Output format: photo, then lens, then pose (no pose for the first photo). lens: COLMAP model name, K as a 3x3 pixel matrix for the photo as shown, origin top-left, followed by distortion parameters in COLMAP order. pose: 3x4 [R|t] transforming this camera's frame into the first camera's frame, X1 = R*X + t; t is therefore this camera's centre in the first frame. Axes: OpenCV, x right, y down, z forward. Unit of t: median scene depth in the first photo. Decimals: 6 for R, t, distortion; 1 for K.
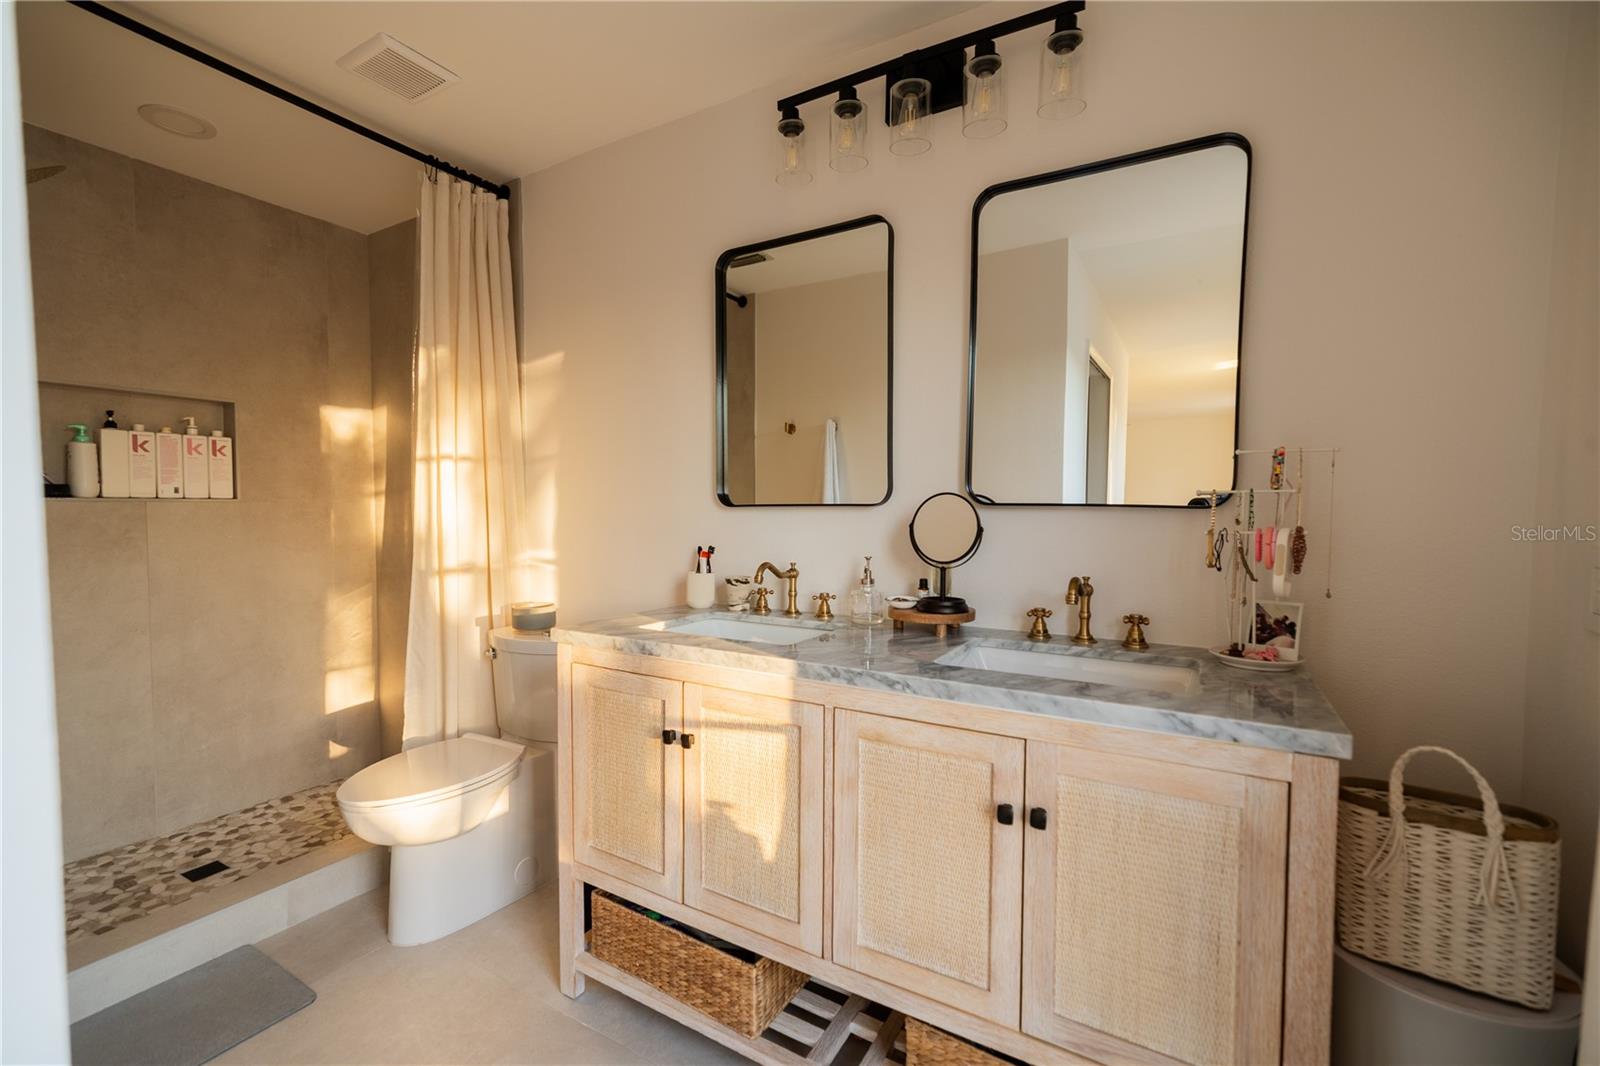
lens RADIAL K [[673.5, 0, 793.0], [0, 673.5, 535.4], [0, 0, 1]] dist [-0.002440, -0.000002]
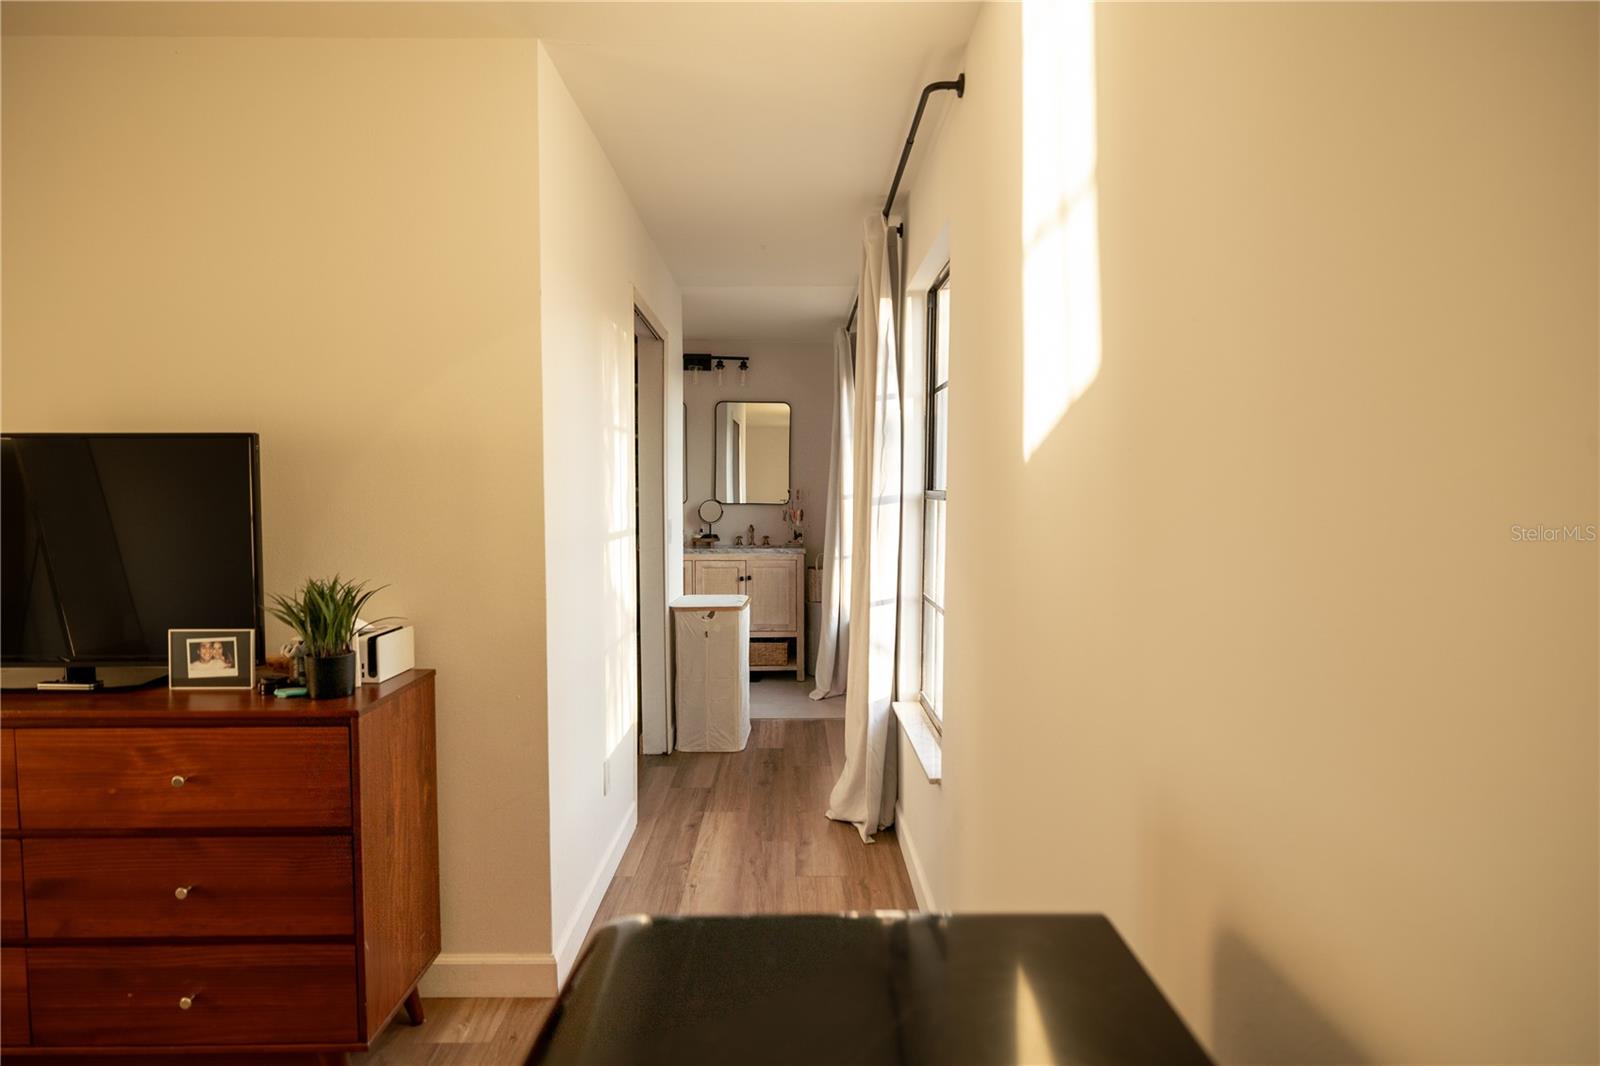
lens RADIAL K [[916.6, 0, 801.8], [0, 916.6, 534.8], [0, 0, 1]] dist [-0.008916, -0.000876]
pose [[0.852645, -0.025683, 0.521860, -1.617584], [0.024458, 0.999658, 0.009237, 0.067859], [-0.521919, 0.004888, 0.852981, -2.812702]]
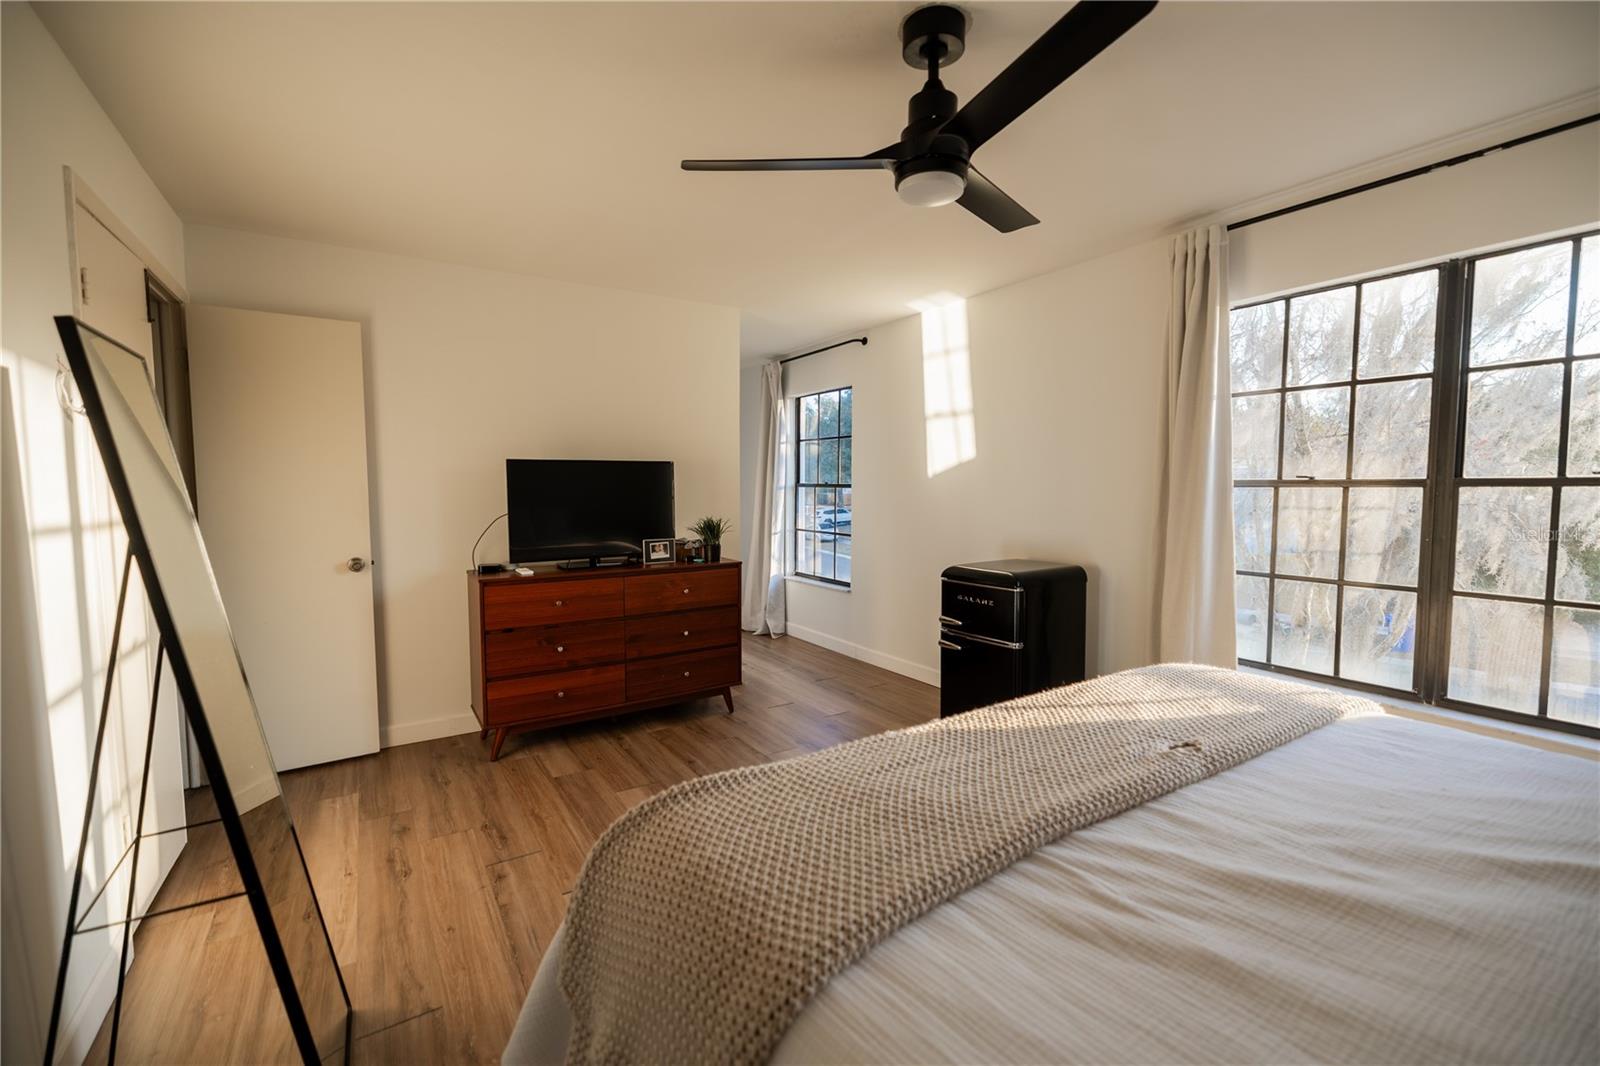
lens RADIAL K [[673.5, 0, 800.5], [0, 673.5, 532.2], [0, 0, 1]] dist [-0.002440, -0.000002]
pose [[0.451306, -0.064270, 0.890052, -5.213939], [0.038486, 0.997877, 0.052541, 0.054135], [-0.891539, 0.010543, 0.452821, -2.822816]]
